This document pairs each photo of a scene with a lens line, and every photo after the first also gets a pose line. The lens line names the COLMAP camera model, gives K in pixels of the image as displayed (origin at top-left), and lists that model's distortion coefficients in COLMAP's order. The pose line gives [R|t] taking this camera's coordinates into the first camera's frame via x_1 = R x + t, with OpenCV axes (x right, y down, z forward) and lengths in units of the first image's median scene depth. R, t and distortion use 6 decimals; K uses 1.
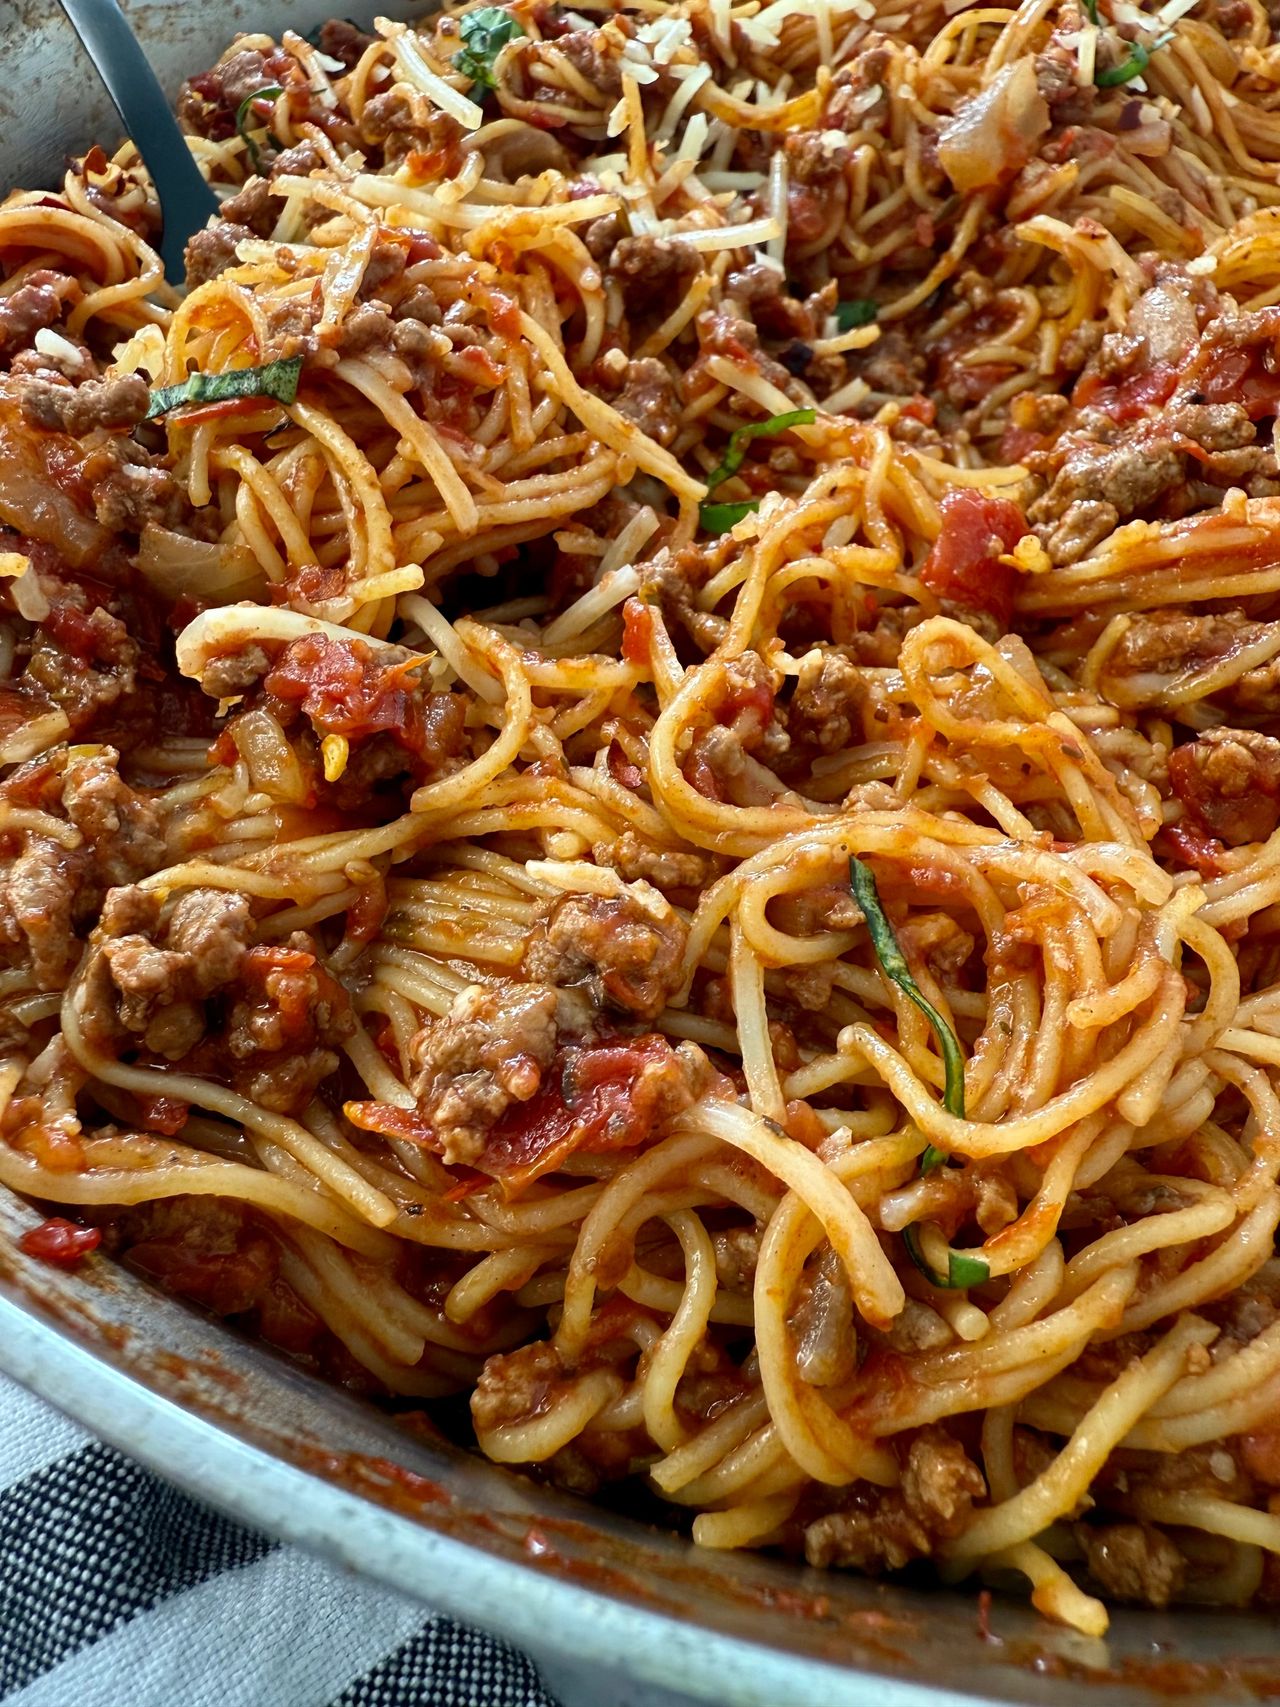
lens RADIAL K [[1208.5, 0, 646.1], [0, 1208.5, 751.6], [0, 0, 1]] dist [0.009510, 0.005252]
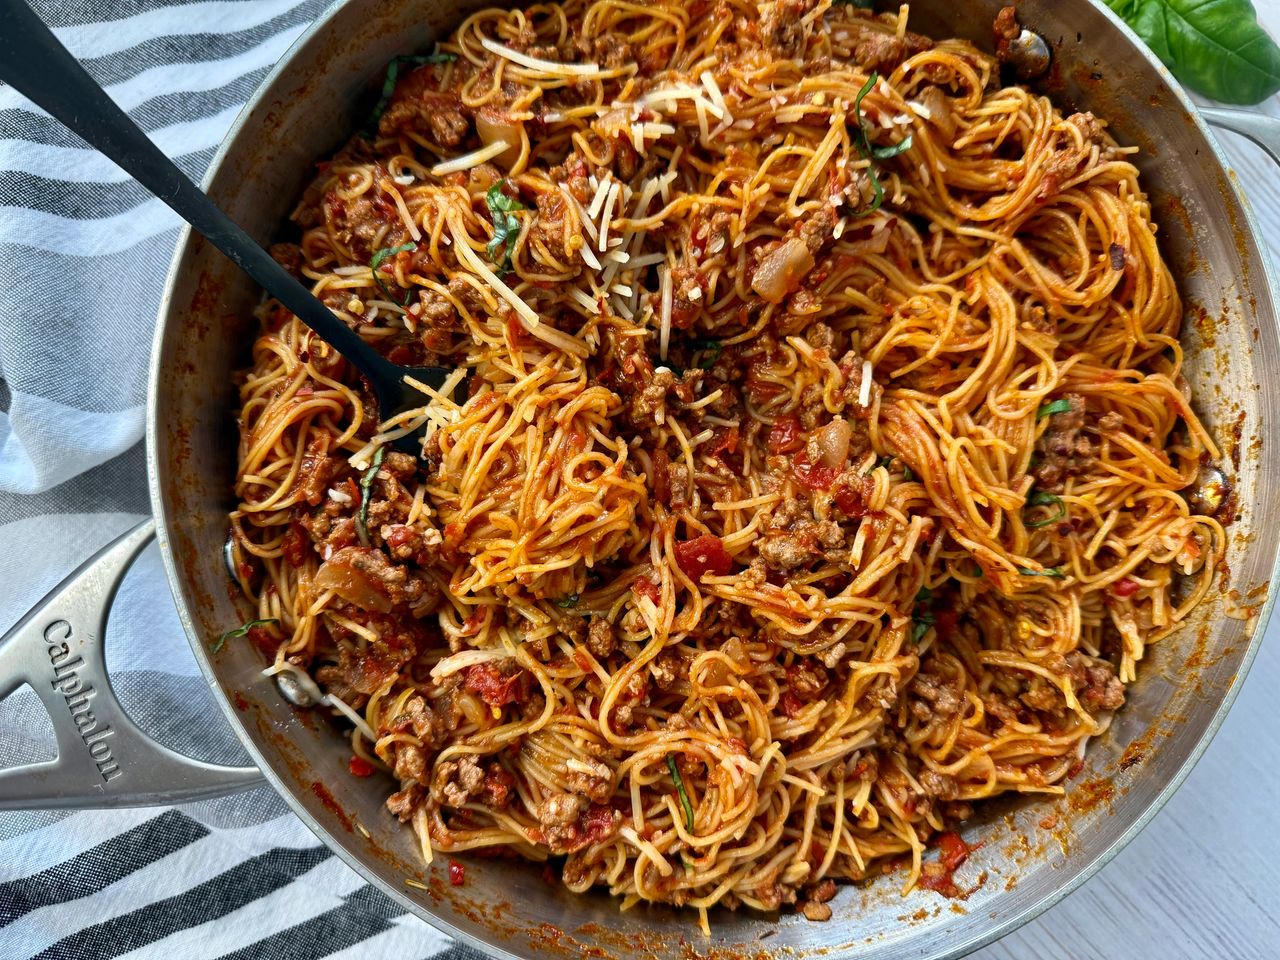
lens RADIAL K [[904.5, 0, 640.0], [0, 904.5, 480.0], [0, 0, 1]] dist [-0.009128, -0.005320]
pose [[0.999764, -0.019282, 0.010018, 0.072840], [0.010166, 0.822545, 0.568609, -1.578516], [-0.019204, -0.568373, 0.822547, -0.473722]]
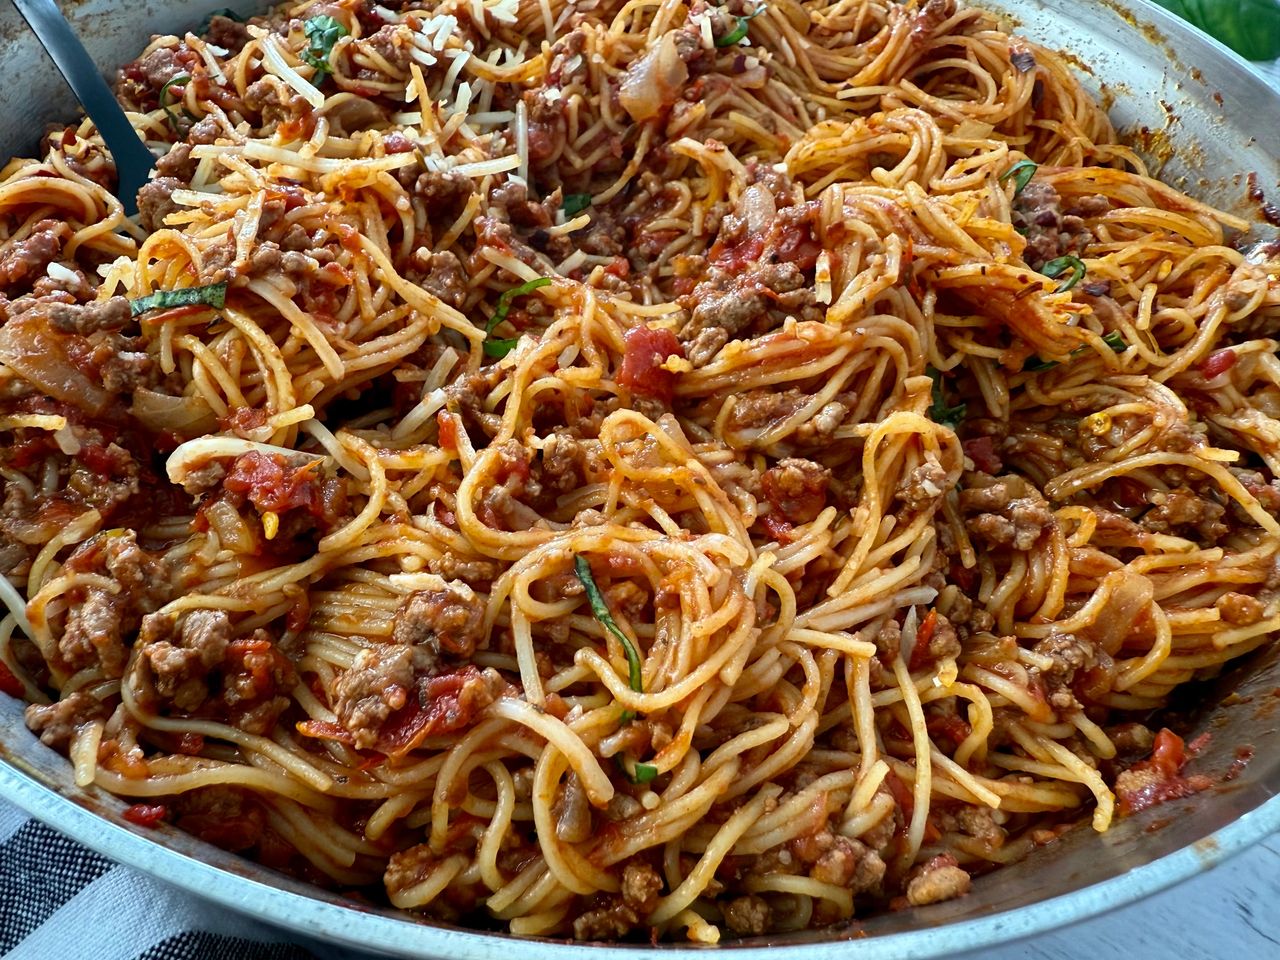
lens RADIAL K [[894.1, 0, 571.7], [0, 894.1, 480.1], [0, 0, 1]] dist [0.007902, -0.002480]
pose [[0.992444, -0.089196, 0.084257, 0.053506], [0.087814, 0.995937, 0.019970, -0.040294], [-0.085696, -0.012420, 0.996244, -0.250484]]
